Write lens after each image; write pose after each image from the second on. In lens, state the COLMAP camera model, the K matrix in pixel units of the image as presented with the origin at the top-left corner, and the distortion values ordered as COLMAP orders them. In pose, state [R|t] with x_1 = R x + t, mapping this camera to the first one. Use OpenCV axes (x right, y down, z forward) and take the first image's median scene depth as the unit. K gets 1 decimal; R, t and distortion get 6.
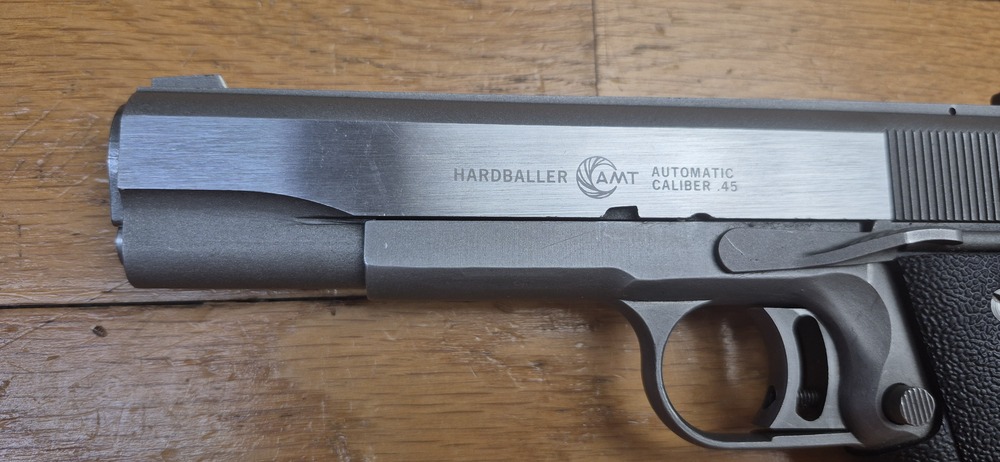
lens RADIAL K [[767.9, 0, 505.0], [0, 767.9, 227.5], [0, 0, 1]] dist [0.065305, -0.192808]
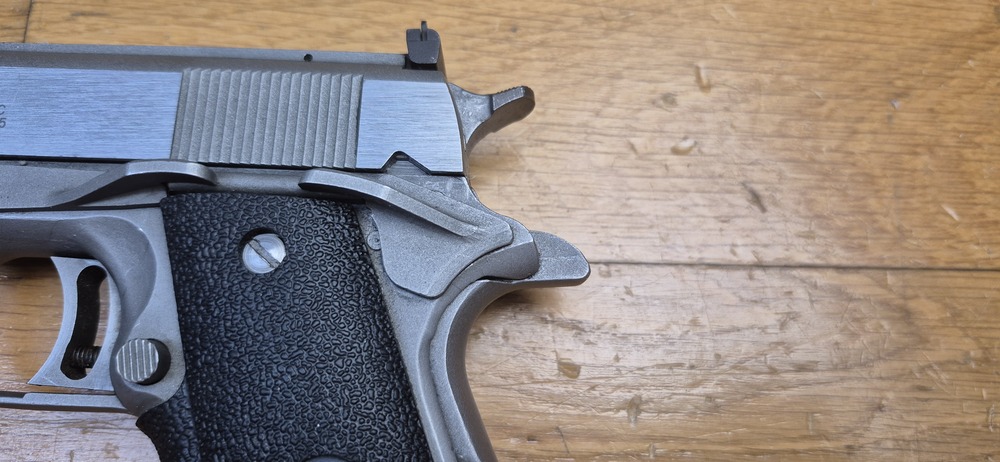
lens RADIAL K [[767.9, 0, 505.0], [0, 767.9, 227.5], [0, 0, 1]] dist [0.065305, -0.192808]
pose [[0.993803, 0.016927, -0.109856, 0.963423], [-0.029217, 0.993363, -0.111245, 0.153189], [0.107244, 0.113765, 0.987702, 0.134709]]
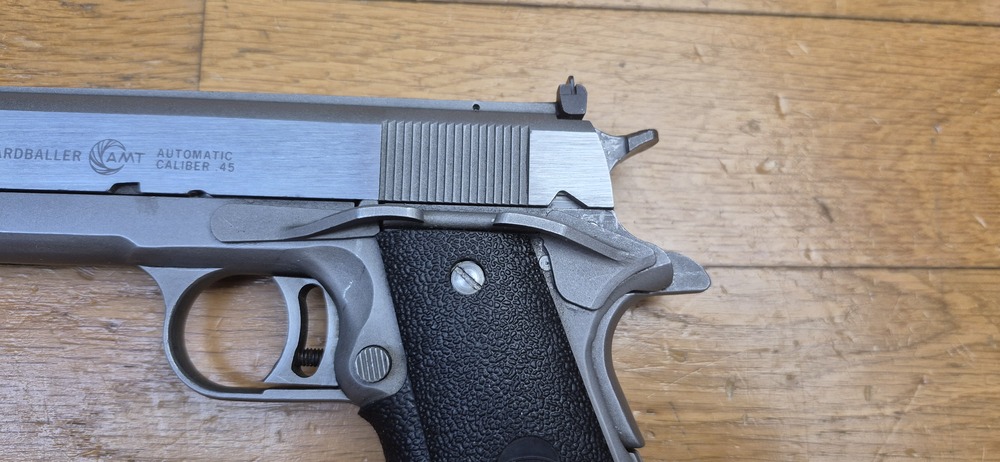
lens RADIAL K [[756.9, 0, 506.7], [0, 756.9, 235.0], [0, 0, 1]] dist [0.048297, -0.129054]
pose [[0.997708, 0.019541, -0.064786, 0.732178], [-0.021019, 0.999532, -0.022219, 0.059564], [0.064321, 0.023530, 0.997652, -0.087837]]
